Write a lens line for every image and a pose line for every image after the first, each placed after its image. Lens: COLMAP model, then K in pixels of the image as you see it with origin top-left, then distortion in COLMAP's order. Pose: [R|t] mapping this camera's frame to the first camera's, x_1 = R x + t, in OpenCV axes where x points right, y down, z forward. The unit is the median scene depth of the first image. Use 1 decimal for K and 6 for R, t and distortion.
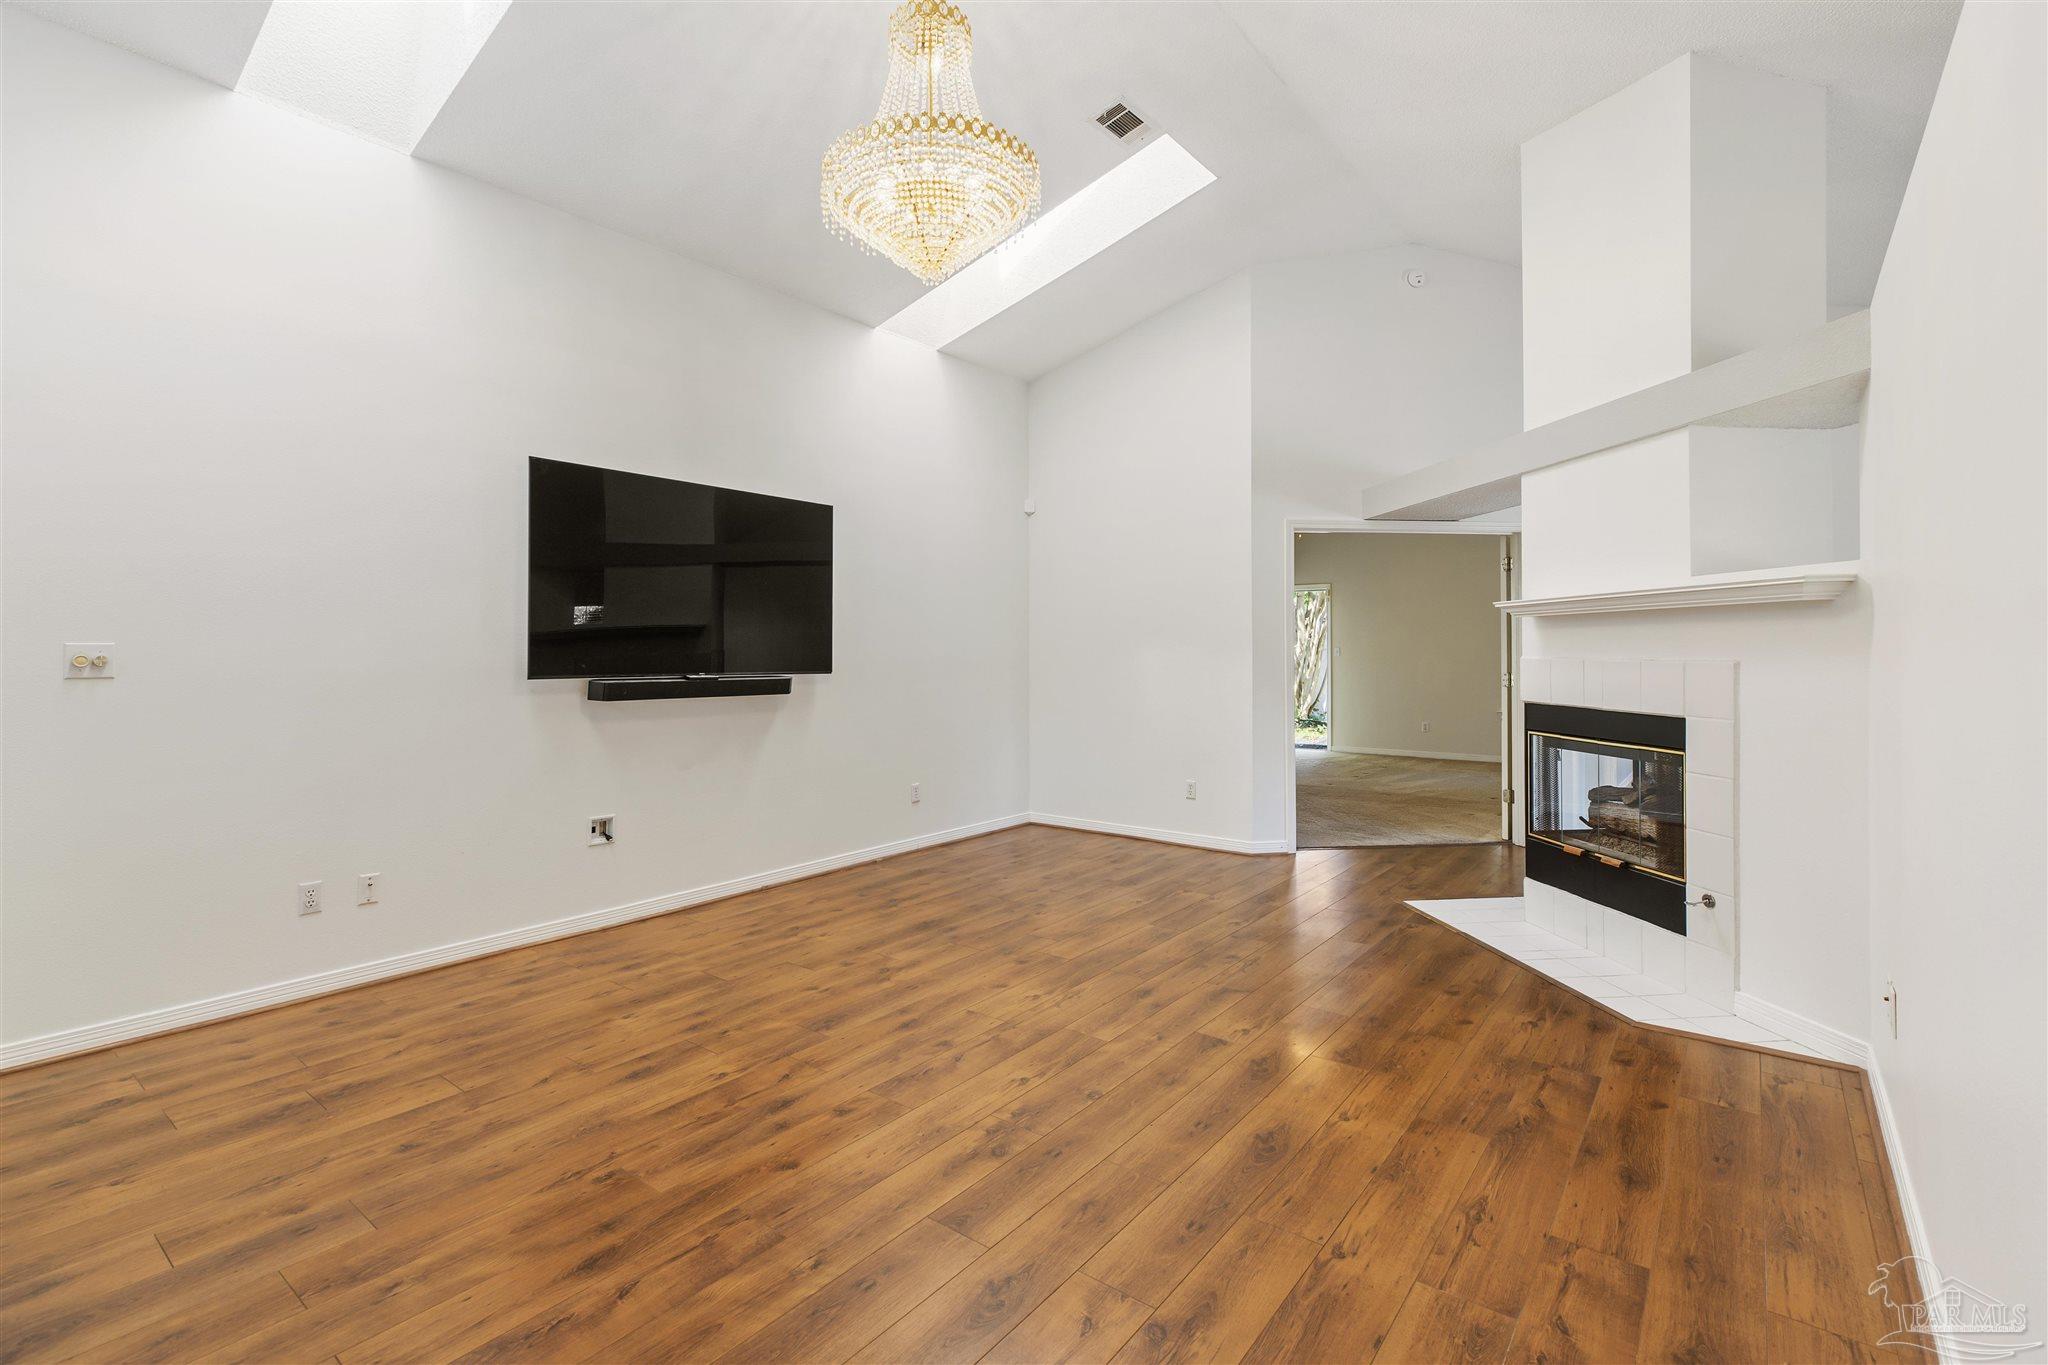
lens RADIAL K [[935.0, 0, 1025.2], [0, 935.0, 660.2], [0, 0, 1]] dist [-0.000278, 0.000028]
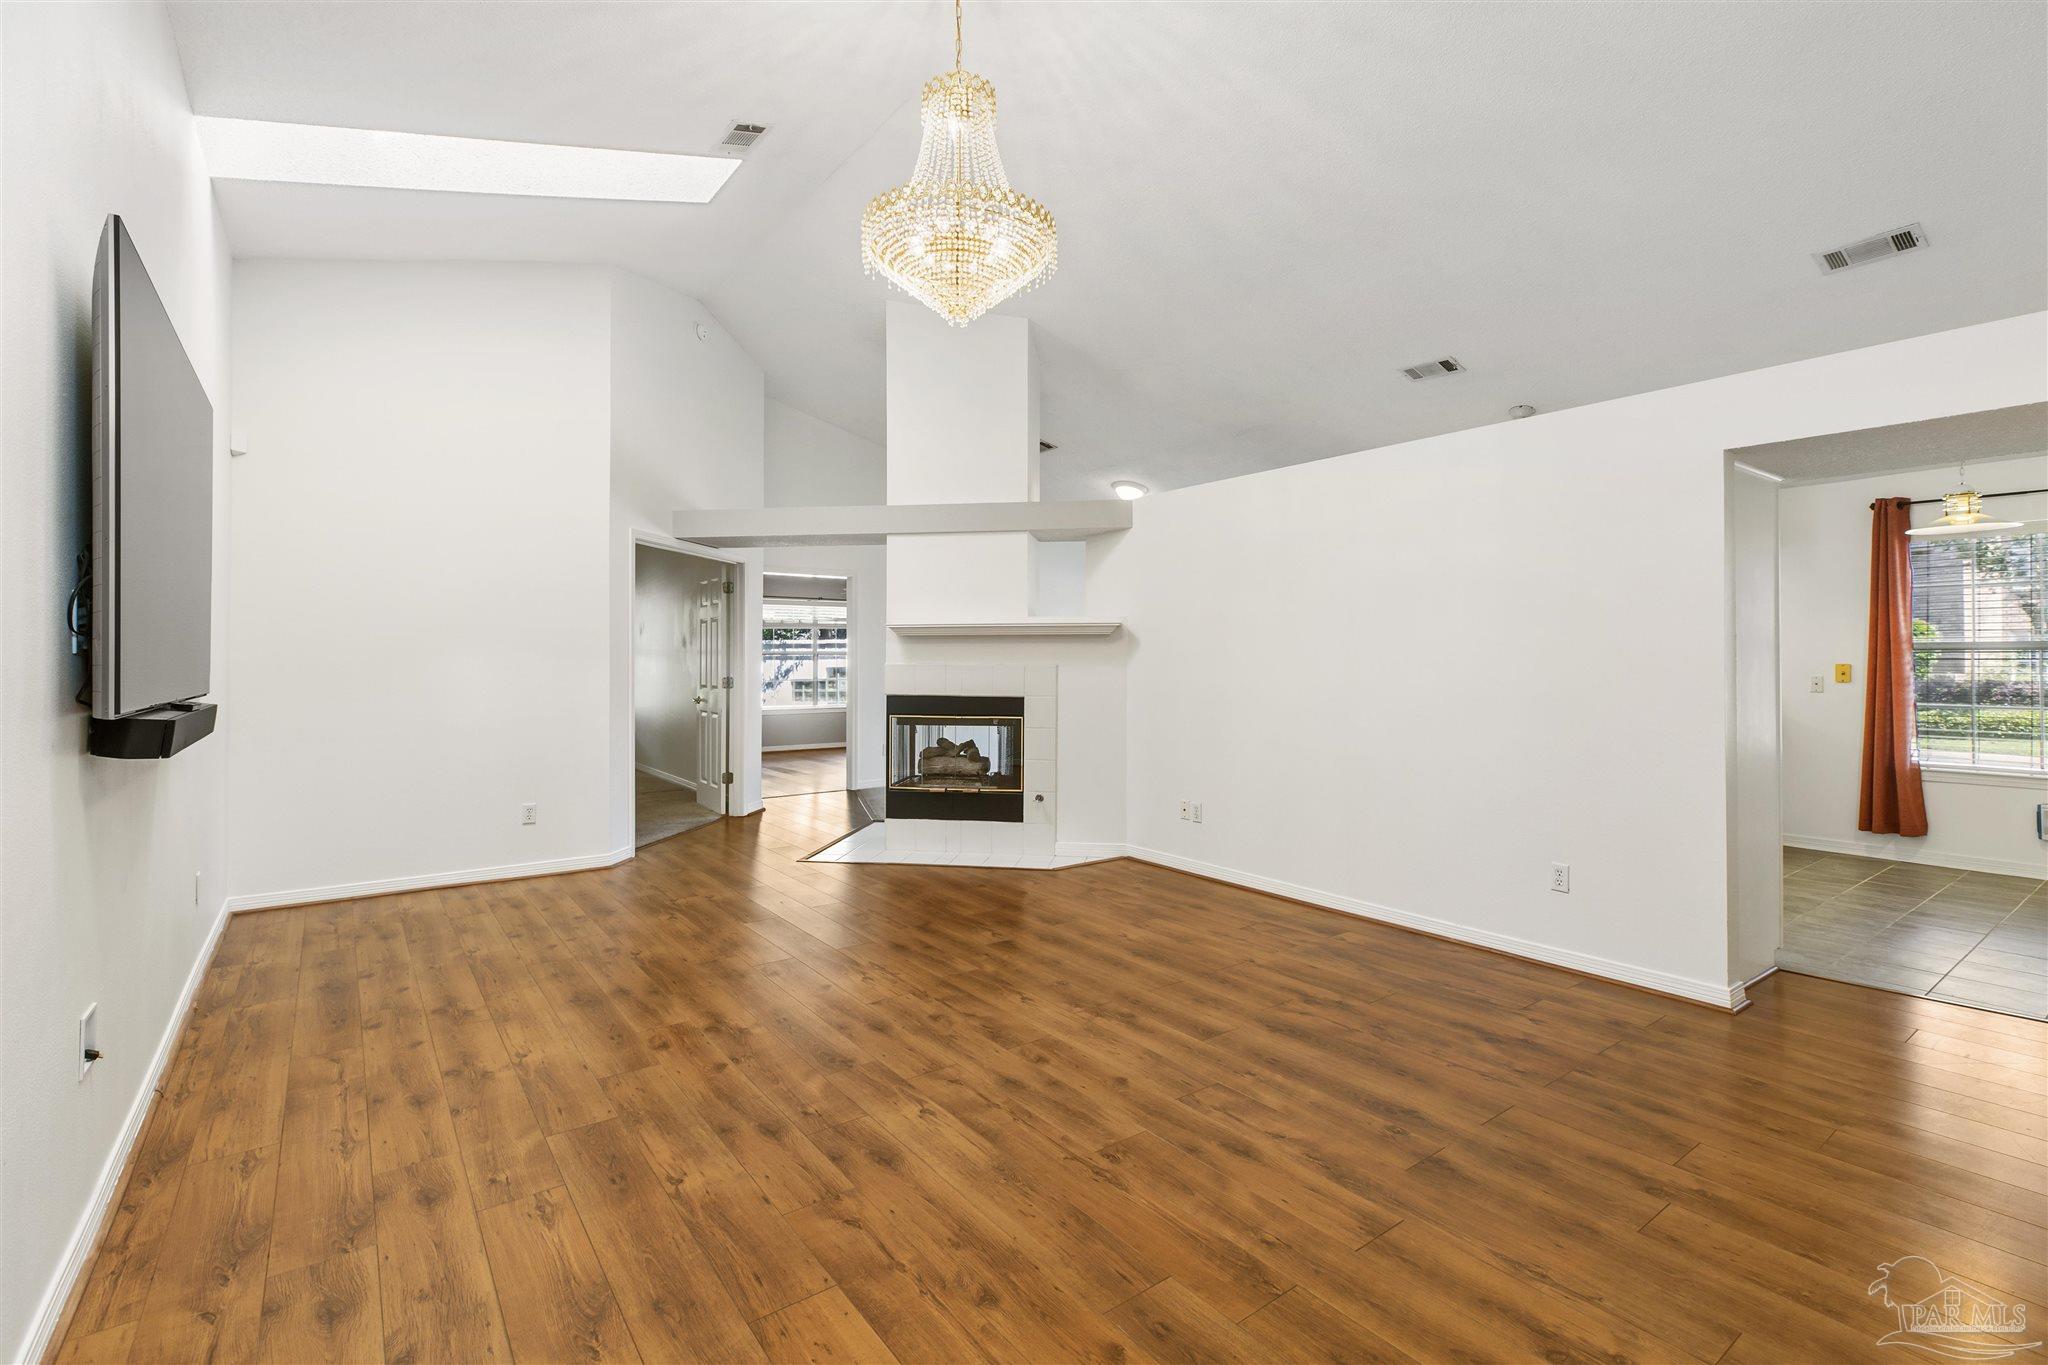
lens RADIAL K [[935.0, 0, 1025.9], [0, 935.0, 665.4], [0, 0, 1]] dist [-0.000278, 0.000028]
pose [[0.265111, -0.006426, 0.964196, -1.091044], [0.009368, 0.999948, 0.004089, -0.004973], [-0.964172, 0.007948, 0.265157, 0.593846]]
